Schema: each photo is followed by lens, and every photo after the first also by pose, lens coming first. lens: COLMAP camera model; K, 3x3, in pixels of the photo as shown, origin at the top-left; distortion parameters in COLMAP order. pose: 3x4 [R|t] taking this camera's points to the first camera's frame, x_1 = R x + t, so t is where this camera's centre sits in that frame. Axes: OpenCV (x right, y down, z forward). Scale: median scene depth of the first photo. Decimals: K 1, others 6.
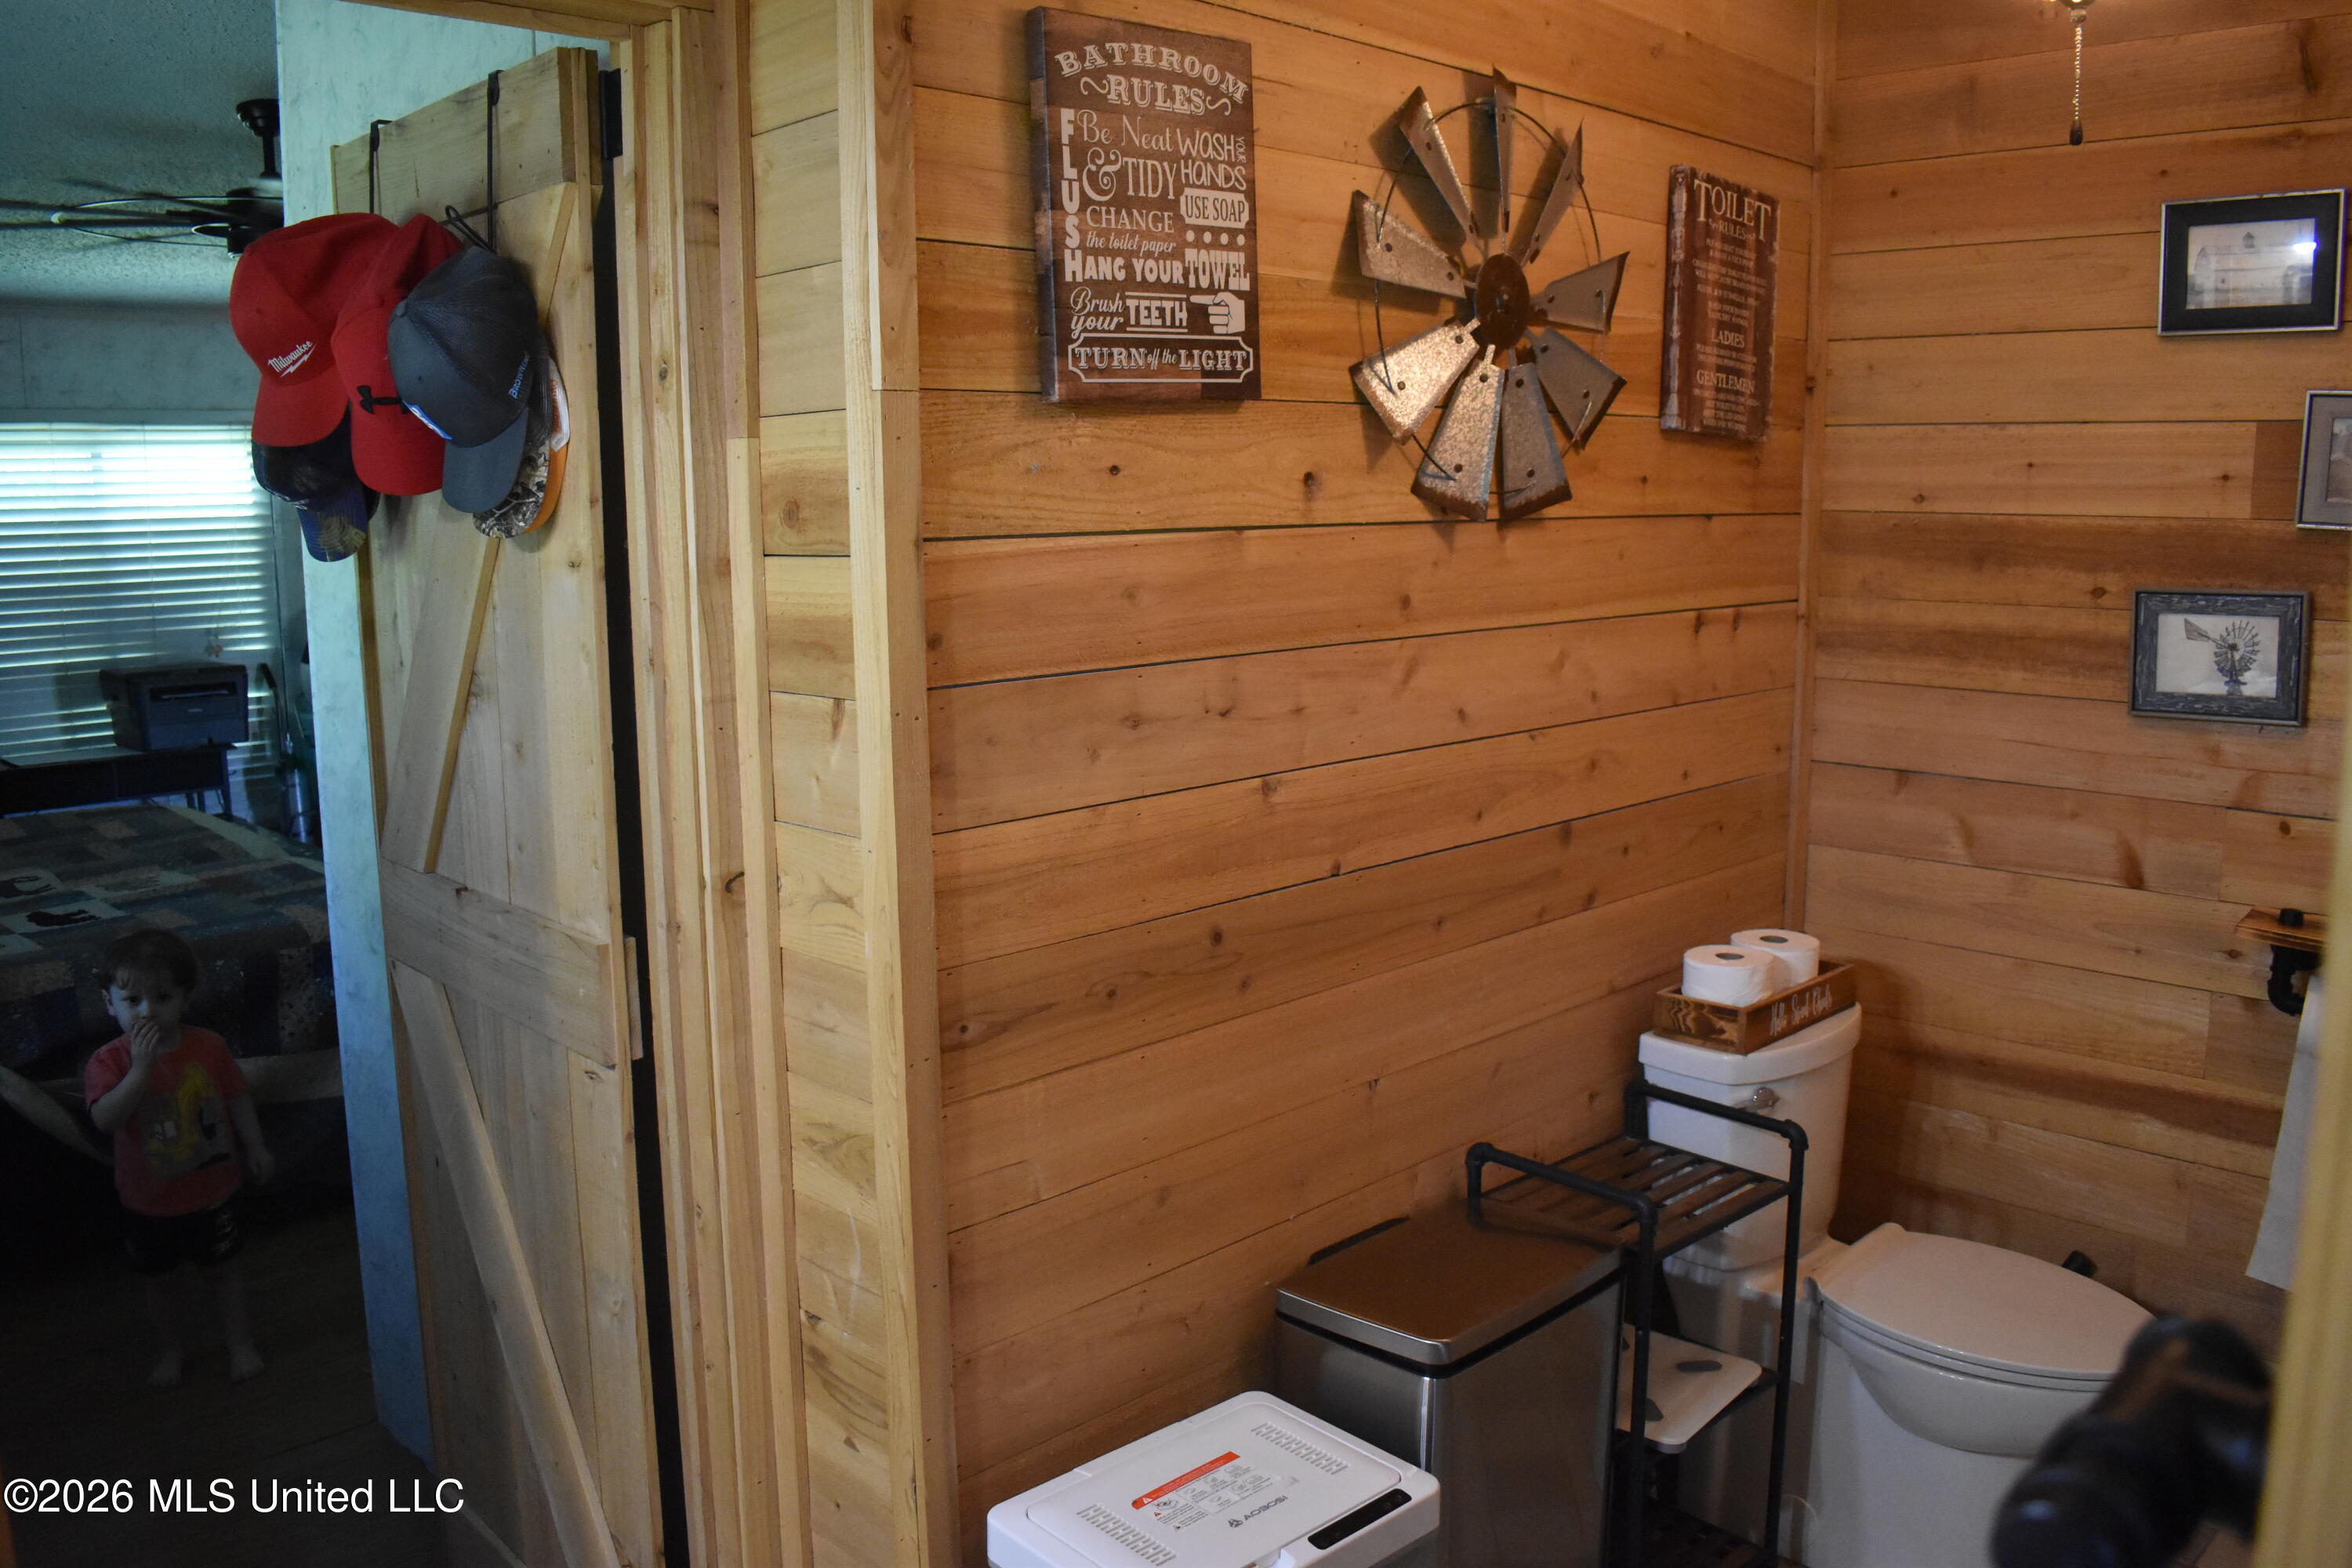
lens RADIAL K [[1812.8, 0, 1176.0], [0, 1812.8, 784.0], [0, 0, 1]] dist [-0.081562, 0.003195]
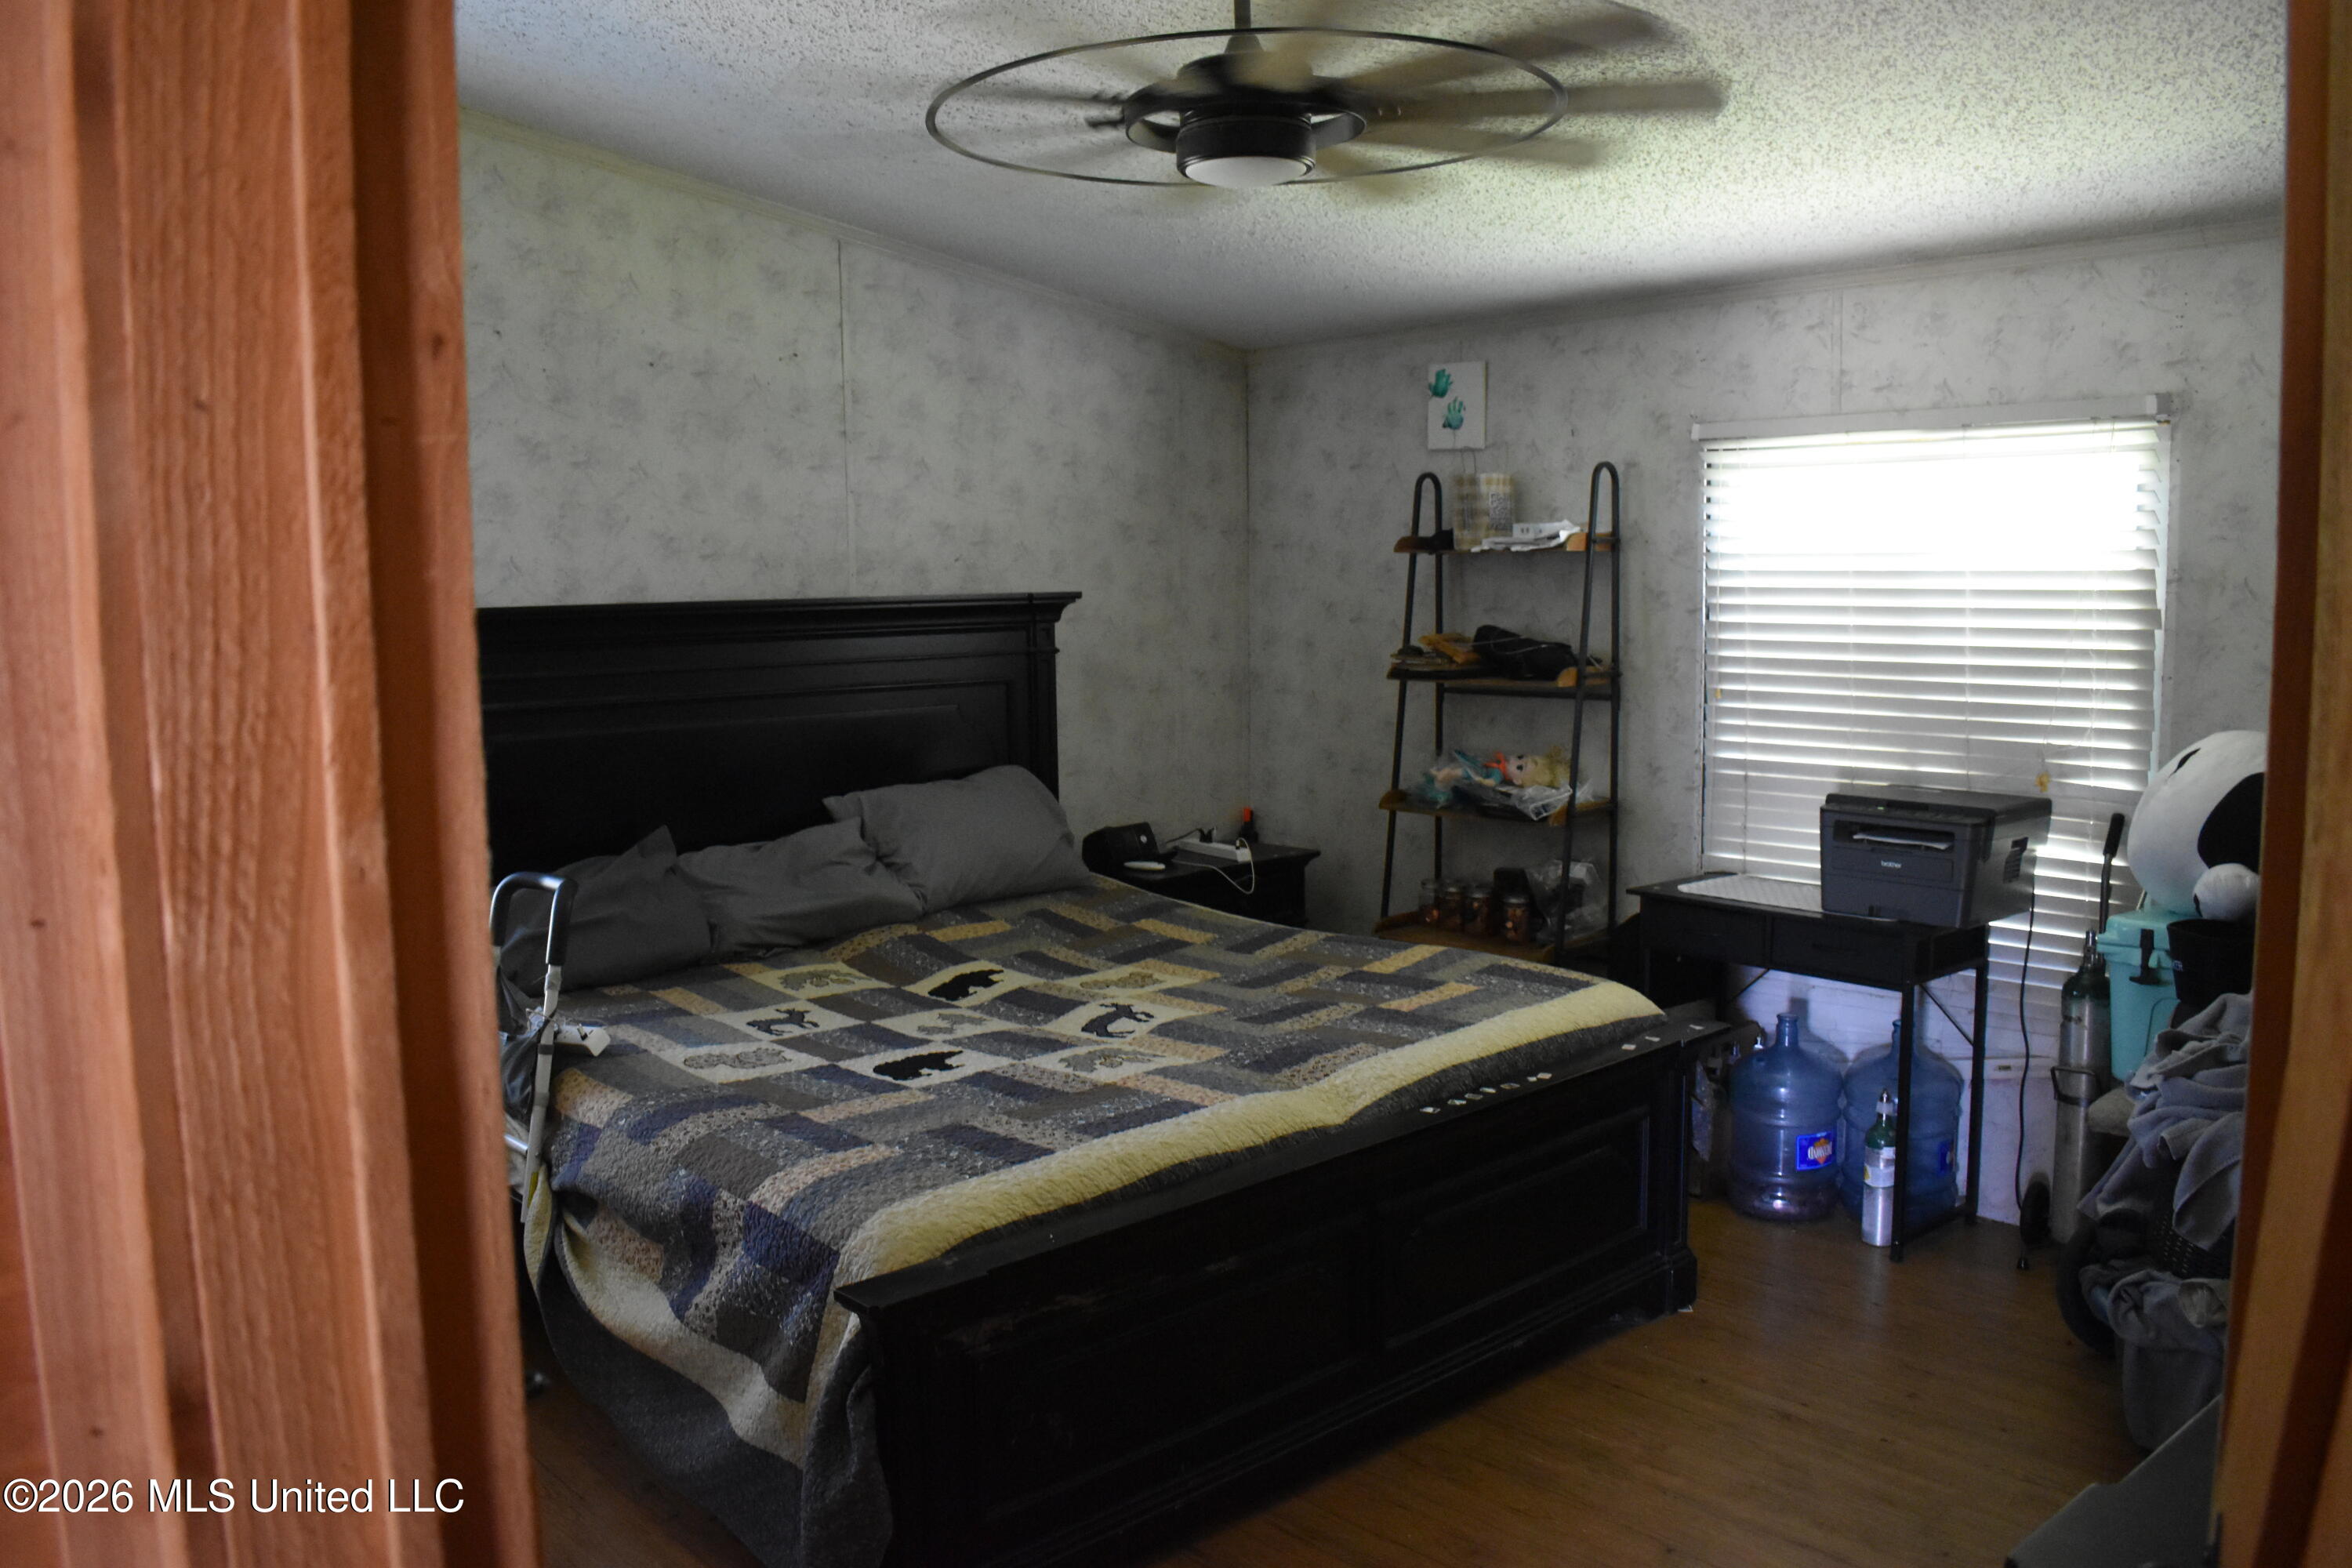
lens RADIAL K [[1812.8, 0, 1176.0], [0, 1812.8, 784.0], [0, 0, 1]] dist [-0.081562, 0.003195]
pose [[-0.063613, 0.127856, -0.989751, 0.117145], [-0.148185, 0.979555, 0.136063, -0.120908], [0.986912, 0.155322, -0.043366, 0.759345]]
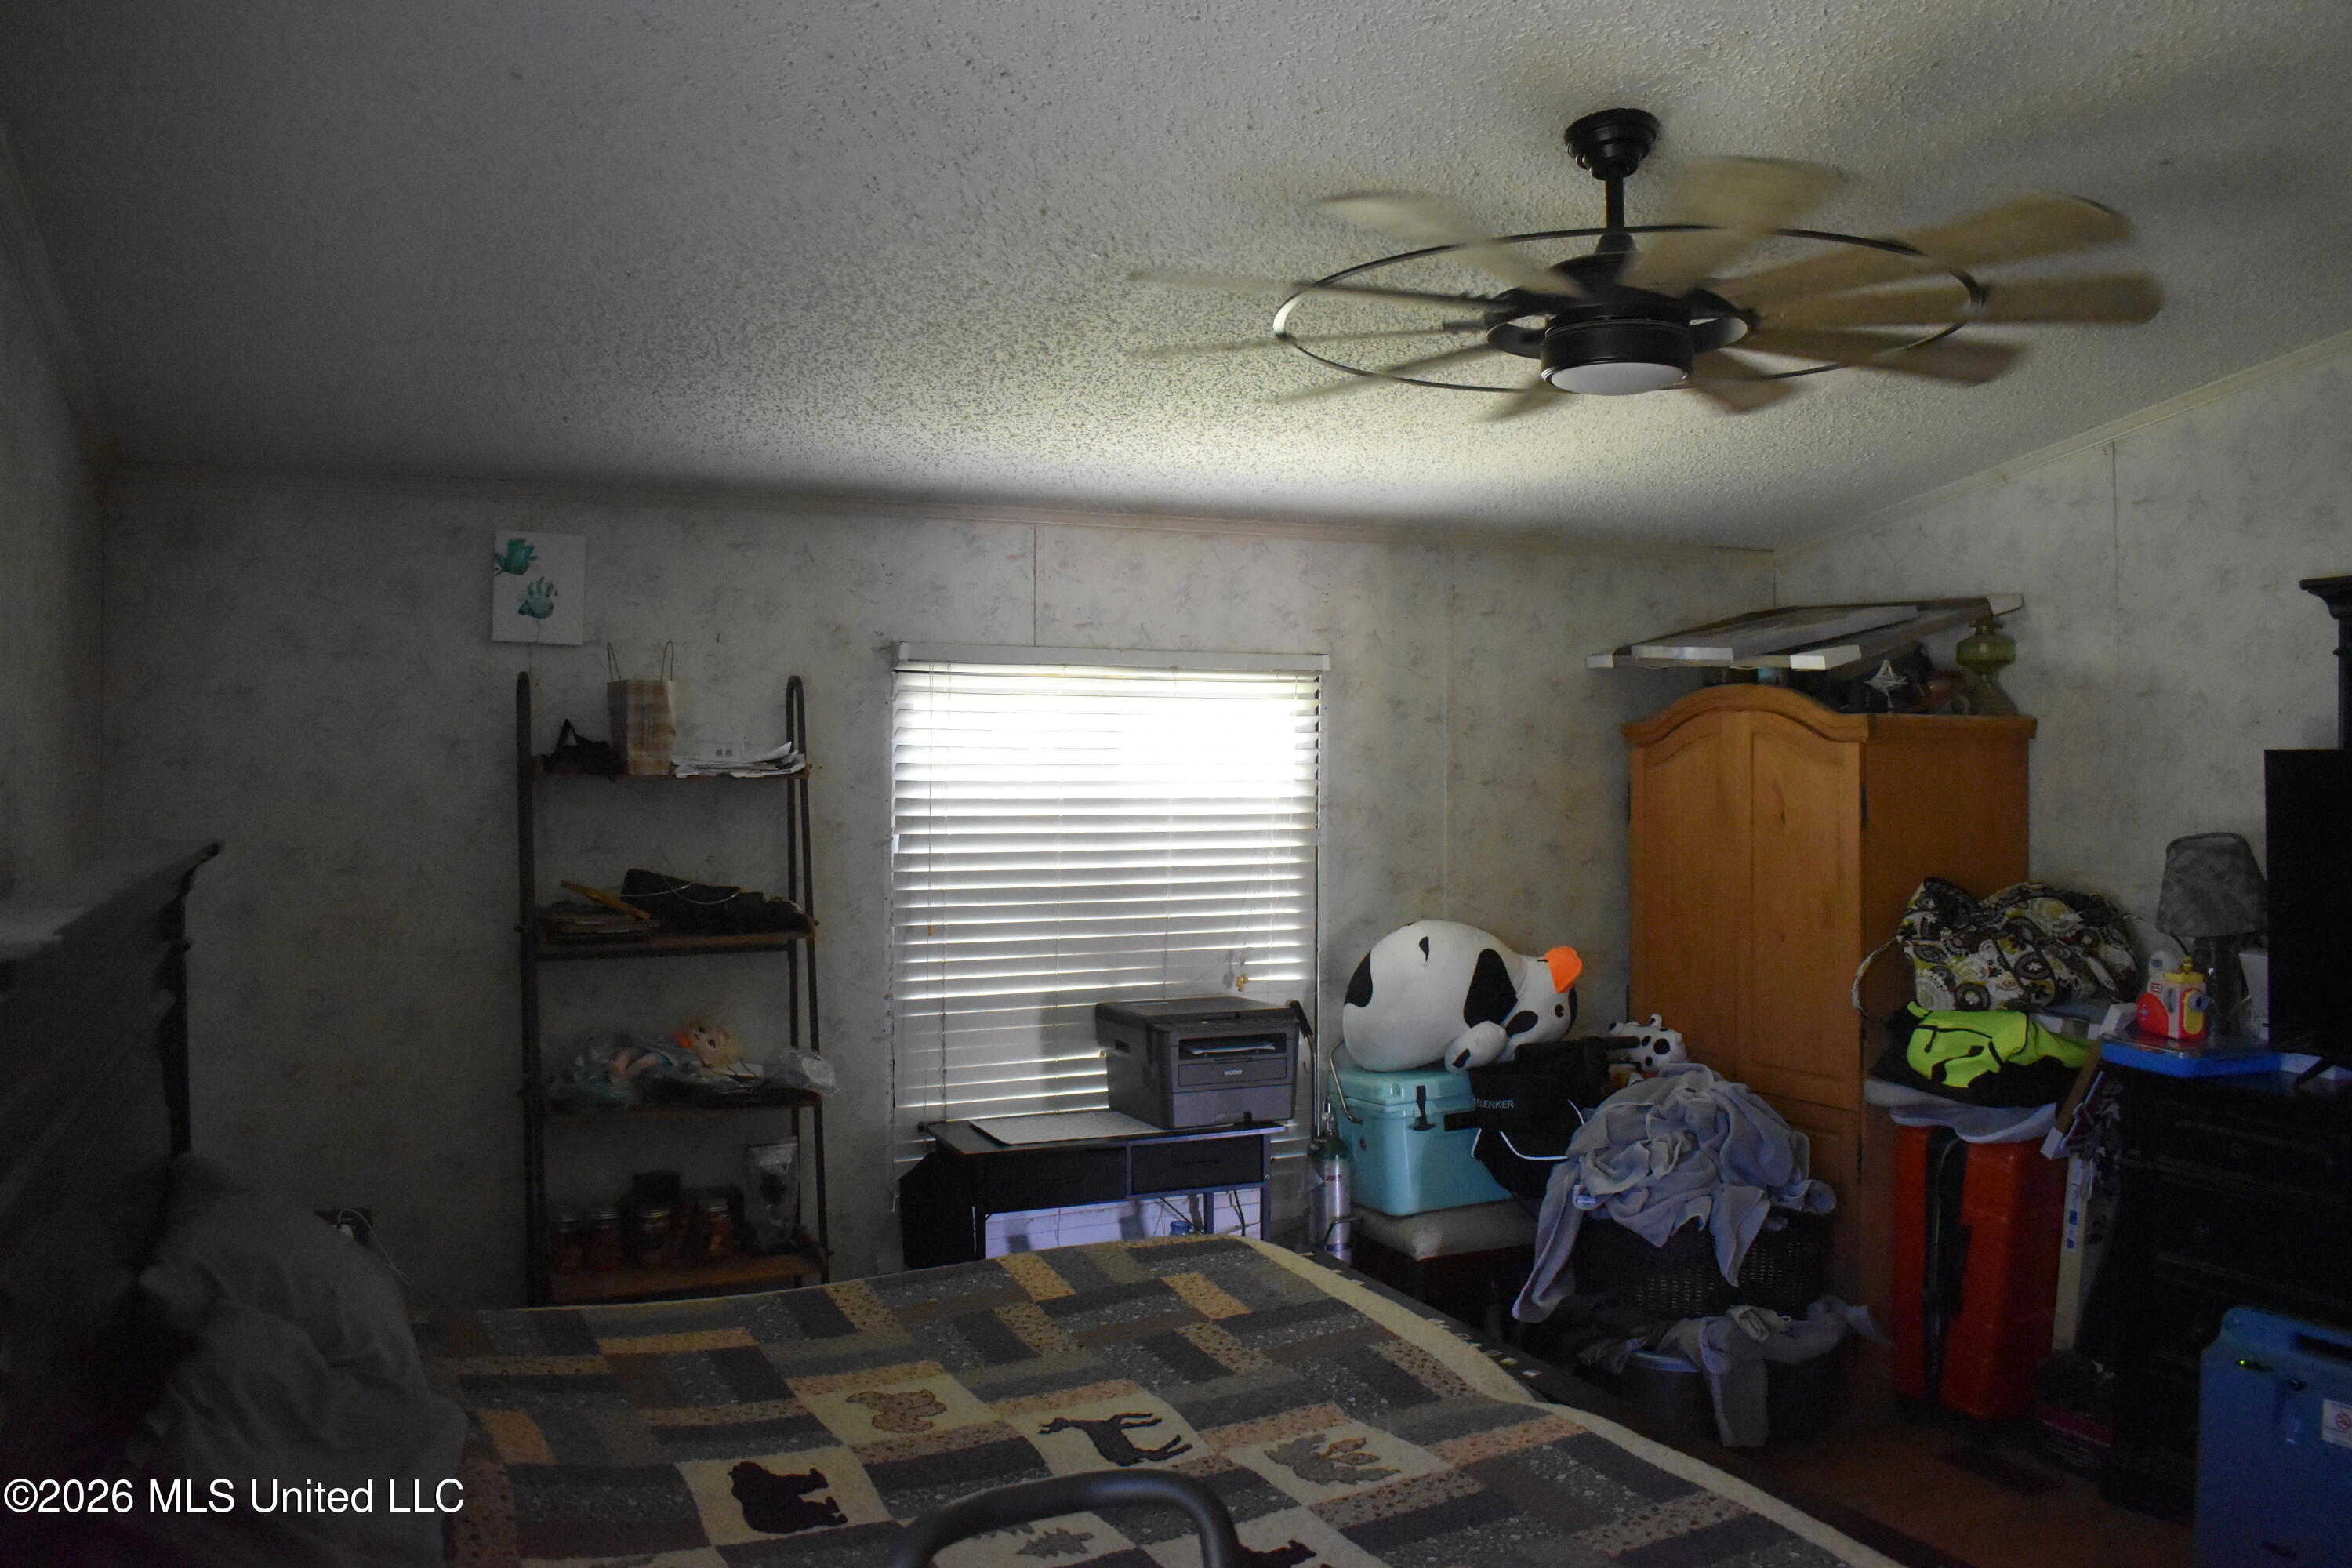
lens RADIAL K [[1840.9, 0, 1168.4], [0, 1840.9, 776.0], [0, 0, 1]] dist [-0.086764, 0.002746]
pose [[0.931532, 0.011966, -0.363463, -0.310989], [-0.067841, 0.987632, -0.141356, -0.052291], [0.357276, 0.156335, 0.920822, 0.297822]]
